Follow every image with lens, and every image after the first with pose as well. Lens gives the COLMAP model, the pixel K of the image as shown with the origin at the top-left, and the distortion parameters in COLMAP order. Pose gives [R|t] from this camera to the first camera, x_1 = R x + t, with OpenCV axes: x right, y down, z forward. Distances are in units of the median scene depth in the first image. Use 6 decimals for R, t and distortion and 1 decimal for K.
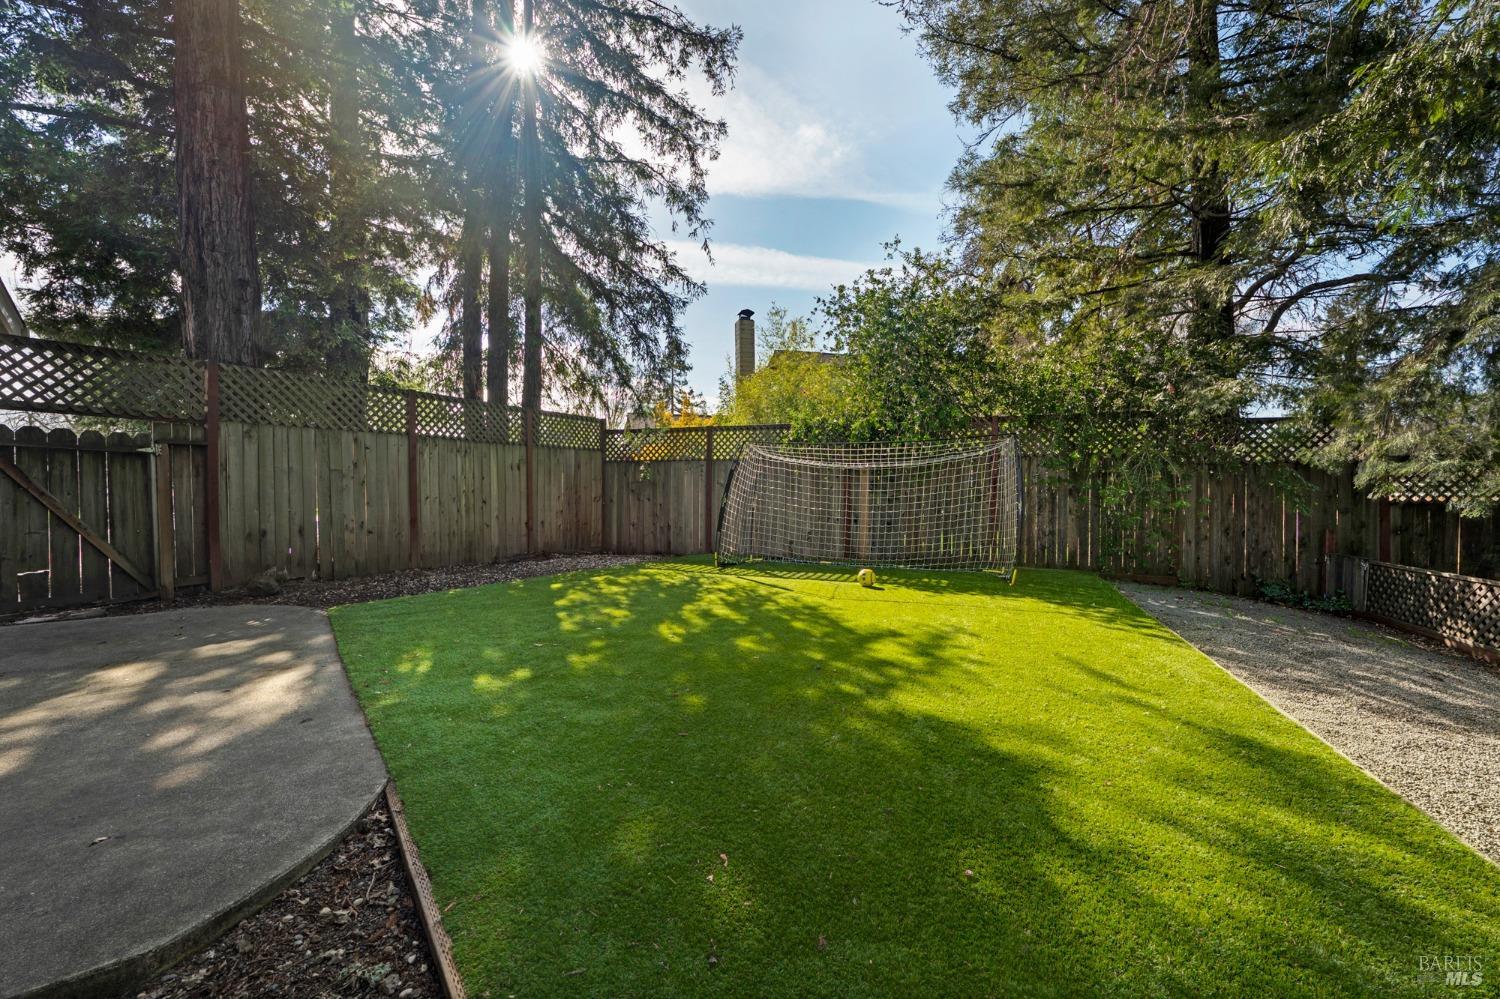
lens RADIAL K [[604.3, 0, 759.7], [0, 604.3, 502.7], [0, 0, 1]] dist [-0.008823, 0.000611]
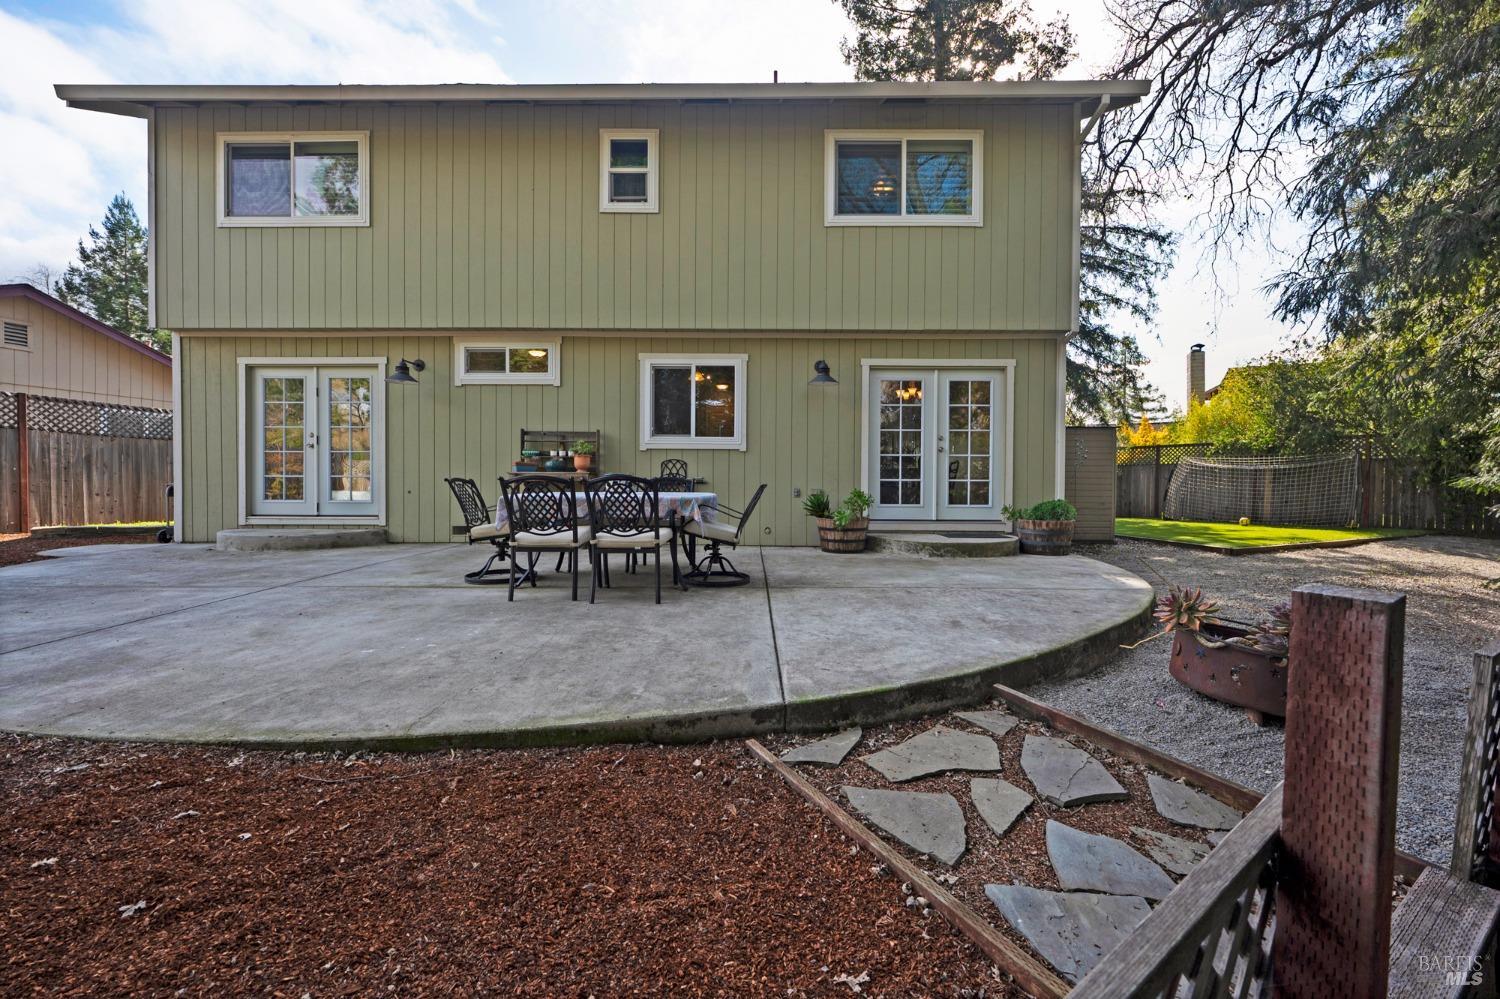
lens RADIAL K [[604.3, 0, 760.0], [0, 604.3, 498.9], [0, 0, 1]] dist [-0.008823, 0.000611]
pose [[0.774840, 0.014520, -0.631990, 0.124713], [-0.016166, 0.999864, 0.003151, 0.041572], [0.631950, 0.007776, 0.774970, -1.058582]]
